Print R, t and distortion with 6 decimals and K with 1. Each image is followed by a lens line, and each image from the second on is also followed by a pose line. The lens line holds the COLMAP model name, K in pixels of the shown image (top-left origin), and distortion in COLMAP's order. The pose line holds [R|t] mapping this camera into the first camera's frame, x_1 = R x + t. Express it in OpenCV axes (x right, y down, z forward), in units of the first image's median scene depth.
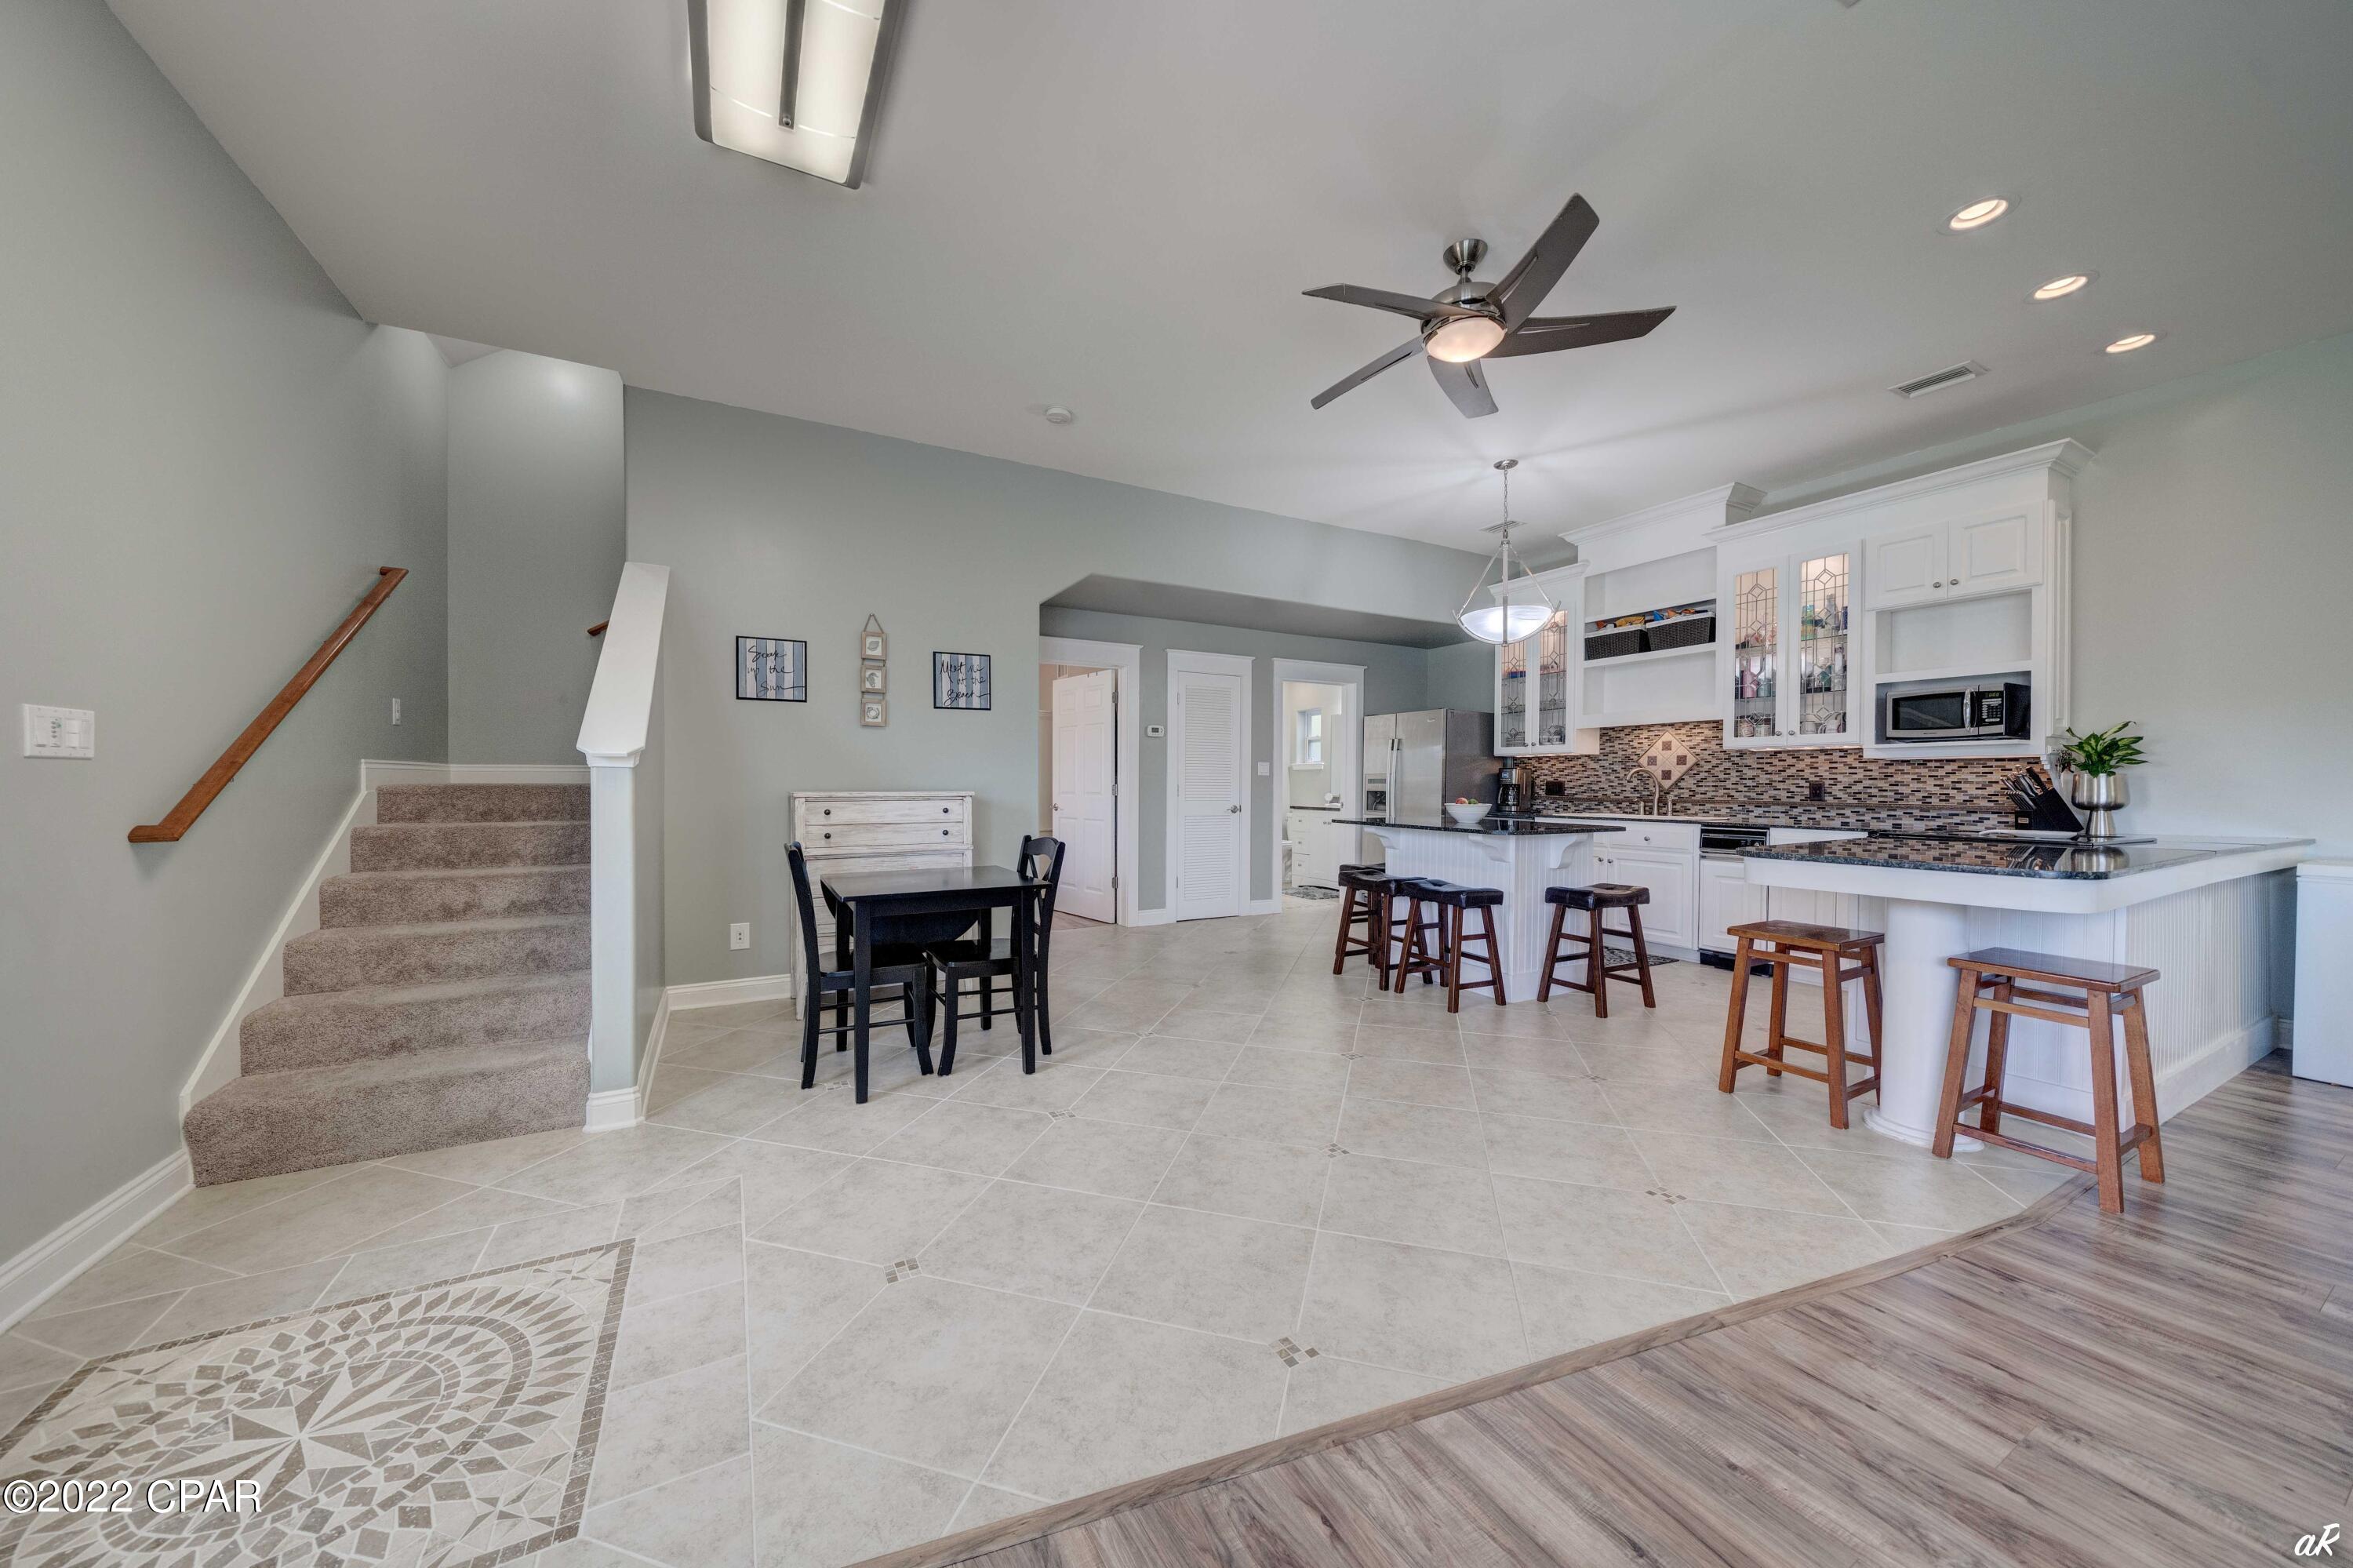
lens RADIAL K [[805.4, 0, 1163.4], [0, 805.4, 784.4], [0, 0, 1]] dist [0.005347, -0.000115]
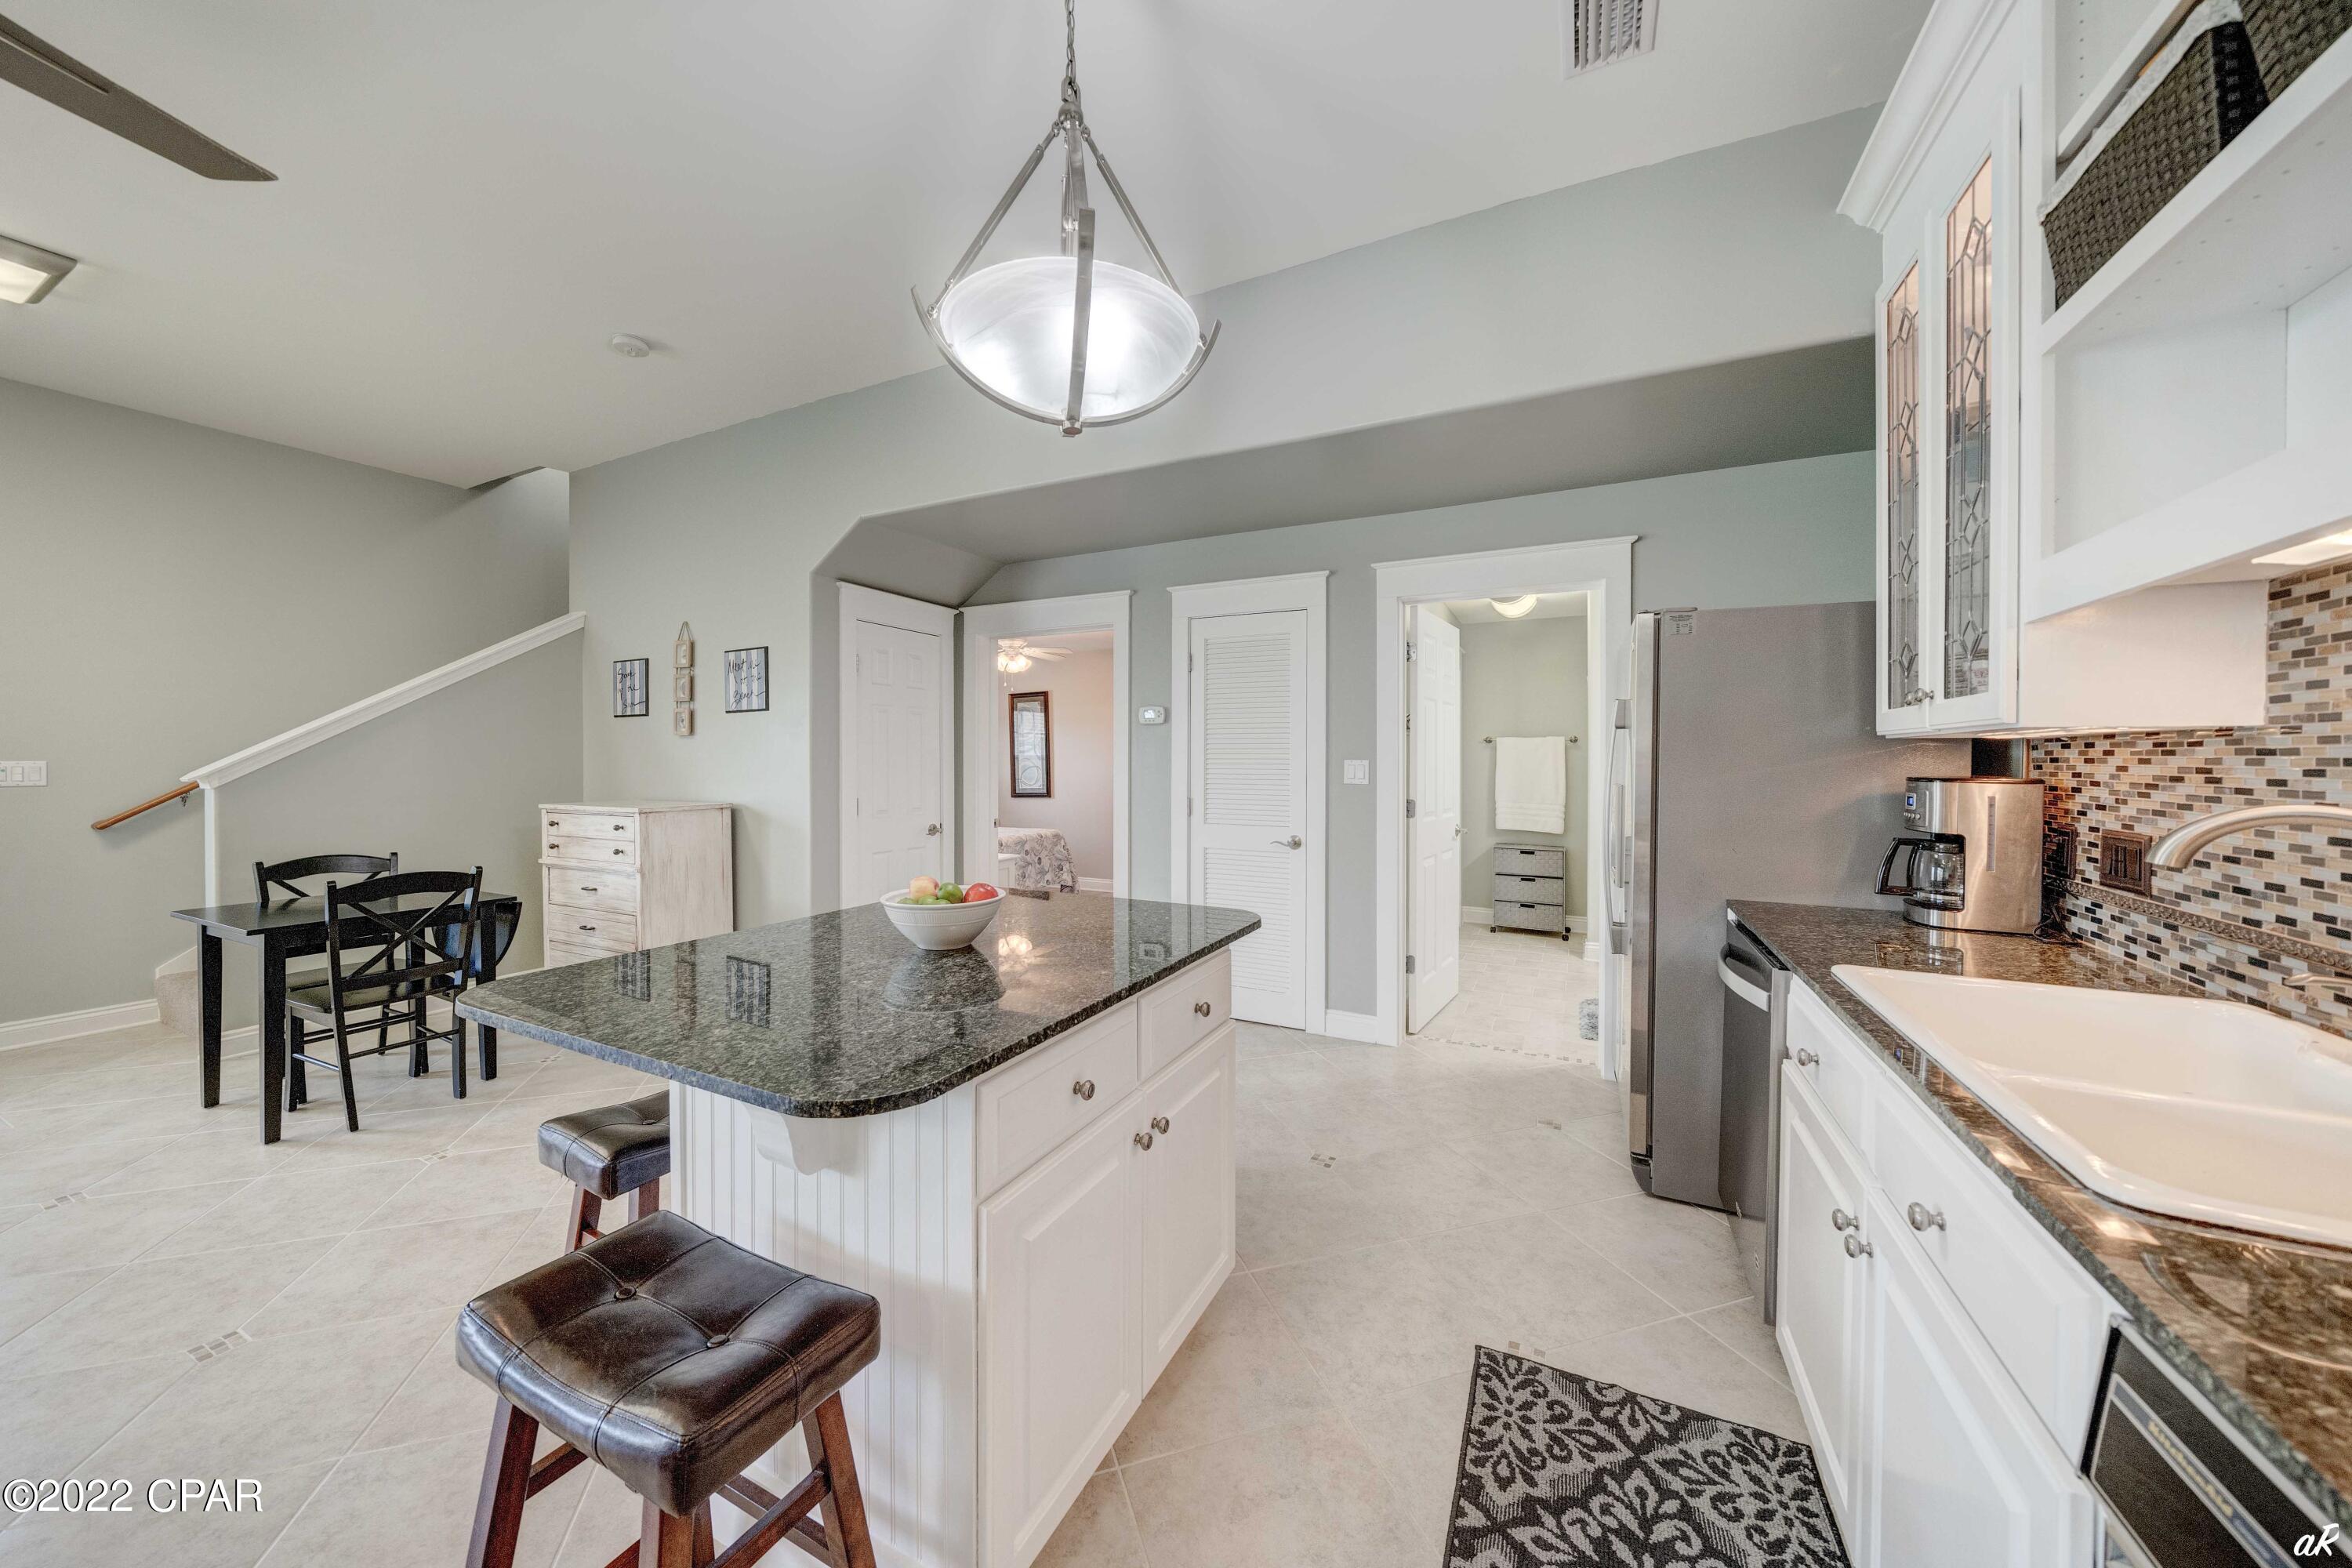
lens RADIAL K [[805.0, 0, 1178.8], [0, 805.0, 773.6], [0, 0, 1]] dist [0.005347, -0.000115]
pose [[0.569477, 0.010069, -0.821946, 0.986961], [-0.002183, 0.999940, 0.010737, -0.047112], [0.822004, -0.004320, 0.569465, 1.161824]]
